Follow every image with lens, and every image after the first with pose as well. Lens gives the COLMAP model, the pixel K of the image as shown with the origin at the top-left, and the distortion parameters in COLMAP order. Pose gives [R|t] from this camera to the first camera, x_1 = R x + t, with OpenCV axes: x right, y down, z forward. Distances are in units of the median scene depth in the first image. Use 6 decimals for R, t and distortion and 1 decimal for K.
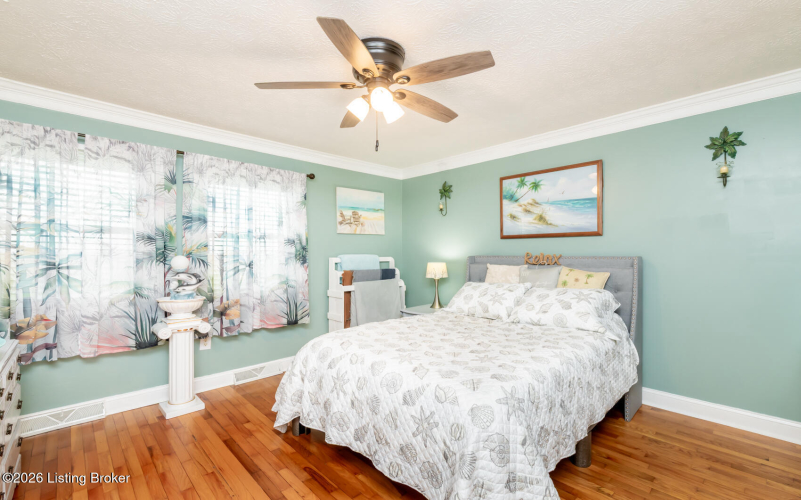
lens RADIAL K [[352.4, 0, 400.1], [0, 352.4, 252.1], [0, 0, 1]] dist [0.006992, 0.001040]
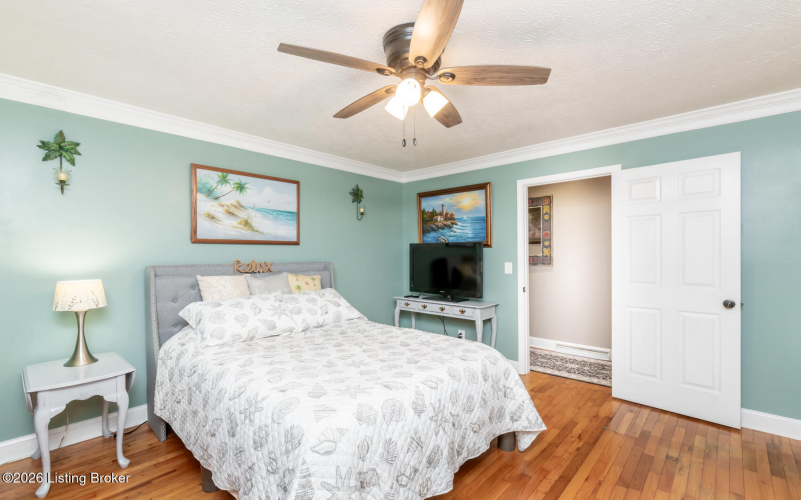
lens RADIAL K [[352.4, 0, 400.0], [0, 352.4, 254.0], [0, 0, 1]] dist [0.006992, 0.001040]
pose [[-0.052357, 0.009078, 0.998587, -0.539736], [0.005593, 0.999946, -0.008798, -0.003970], [-0.998613, 0.005125, -0.052405, 0.619411]]
